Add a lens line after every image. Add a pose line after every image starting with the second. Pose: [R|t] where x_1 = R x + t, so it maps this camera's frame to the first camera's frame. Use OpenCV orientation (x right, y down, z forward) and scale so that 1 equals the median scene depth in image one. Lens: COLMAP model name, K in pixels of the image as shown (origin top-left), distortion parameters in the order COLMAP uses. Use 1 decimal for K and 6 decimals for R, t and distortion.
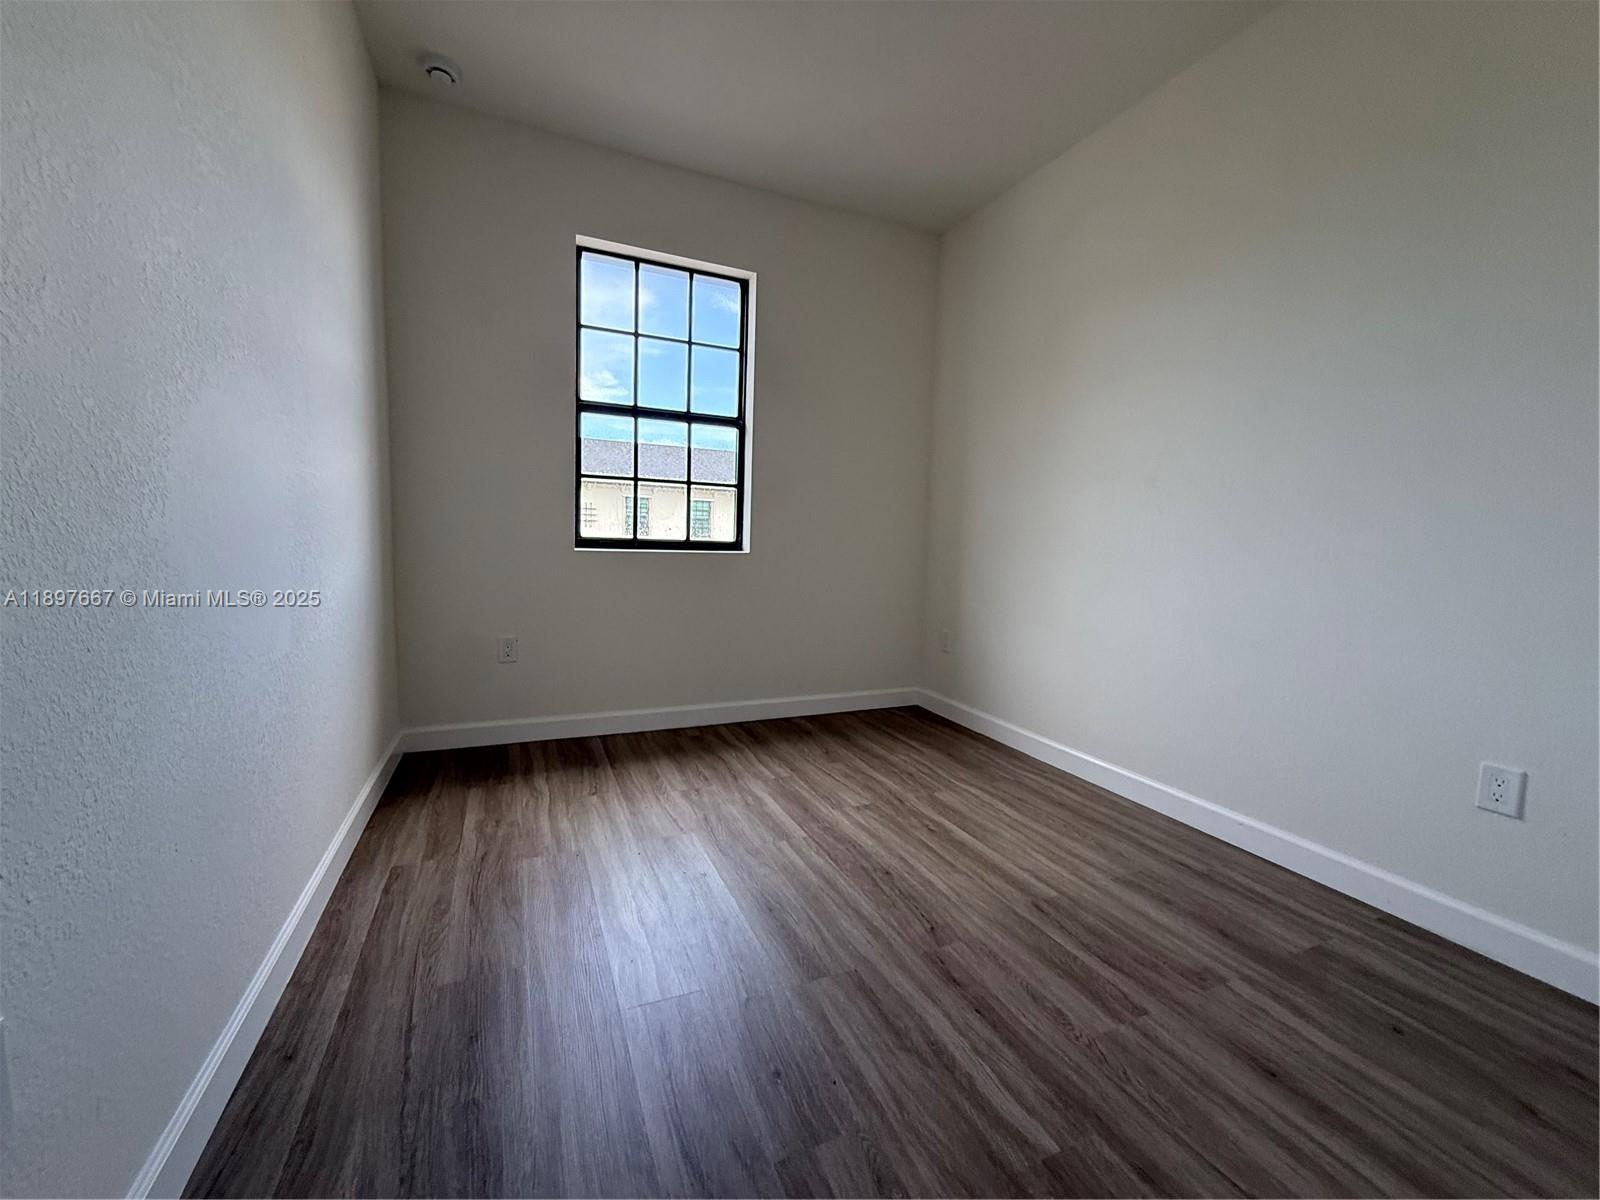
lens RADIAL K [[638.6, 0, 787.3], [0, 638.6, 594.6], [0, 0, 1]] dist [0.001368, 0.000669]
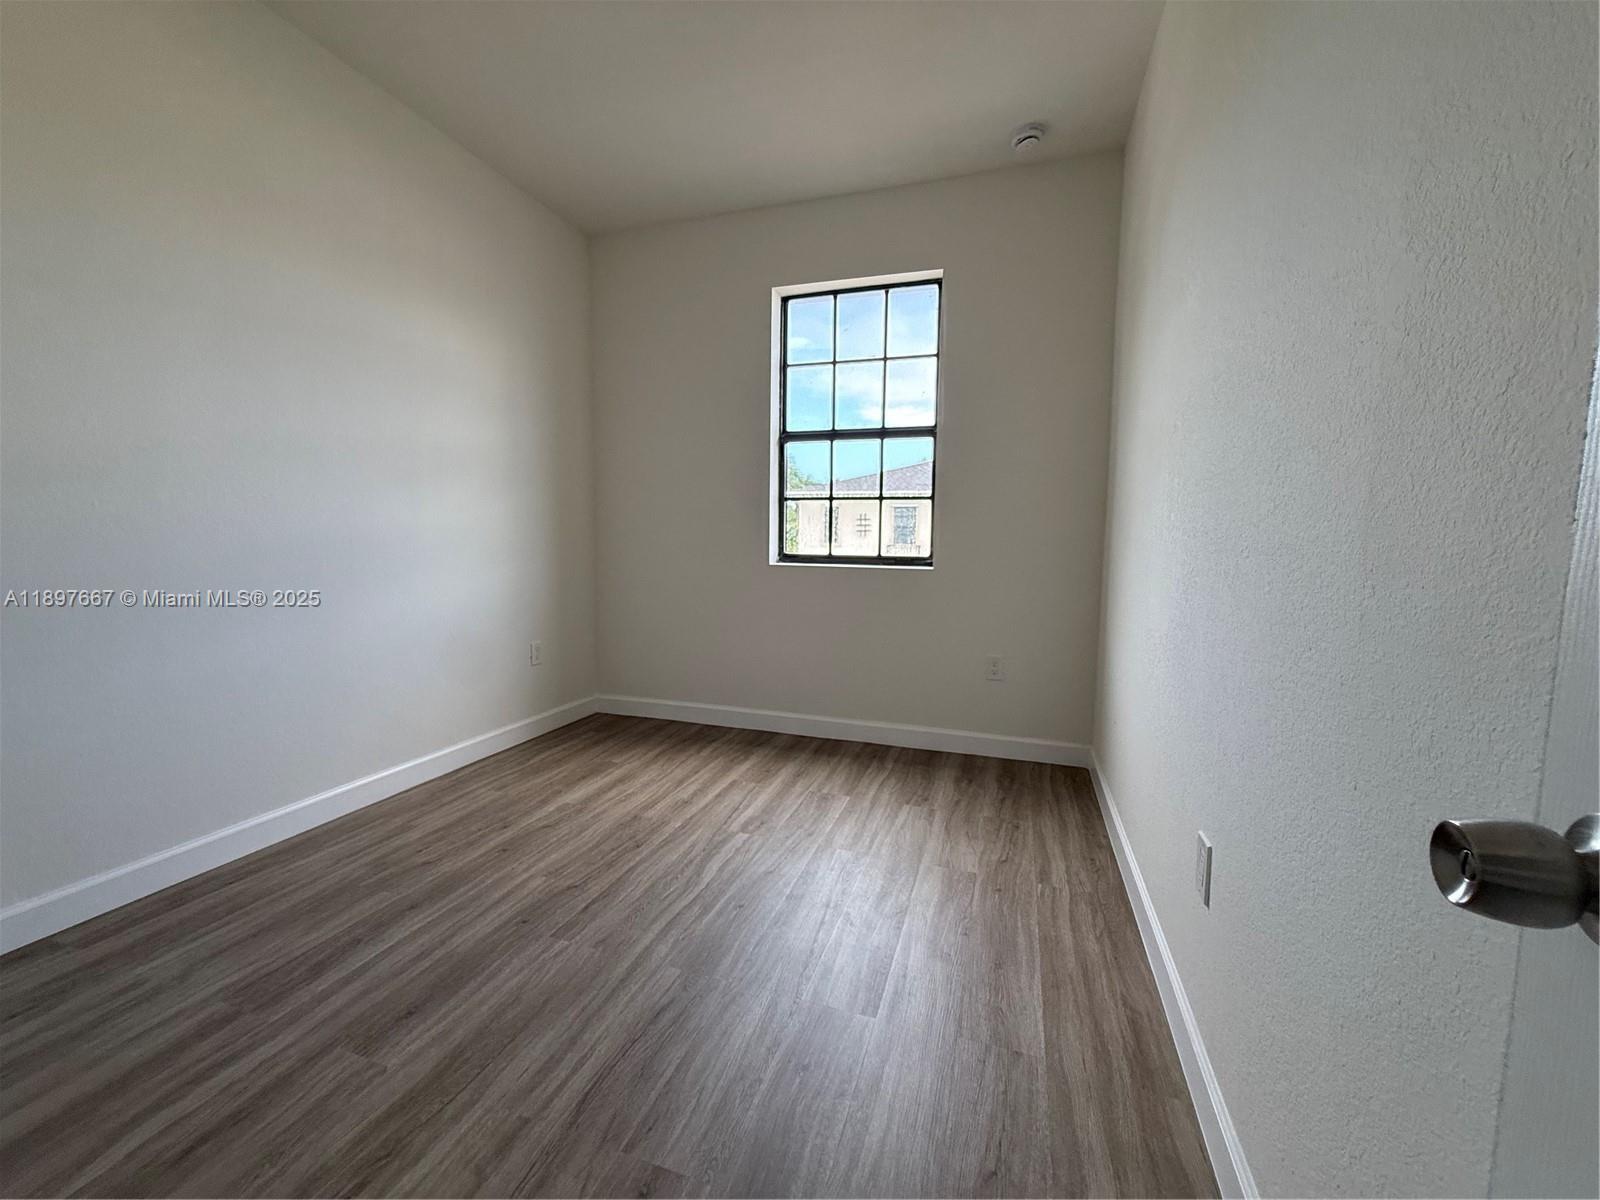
lens RADIAL K [[638.6, 0, 802.6], [0, 638.6, 603.0], [0, 0, 1]] dist [0.001368, 0.000669]
pose [[0.735957, 0.044323, -0.675576, 0.445127], [-0.056649, 0.998387, 0.003791, -0.008679], [0.674654, 0.035481, 0.737280, 0.188578]]
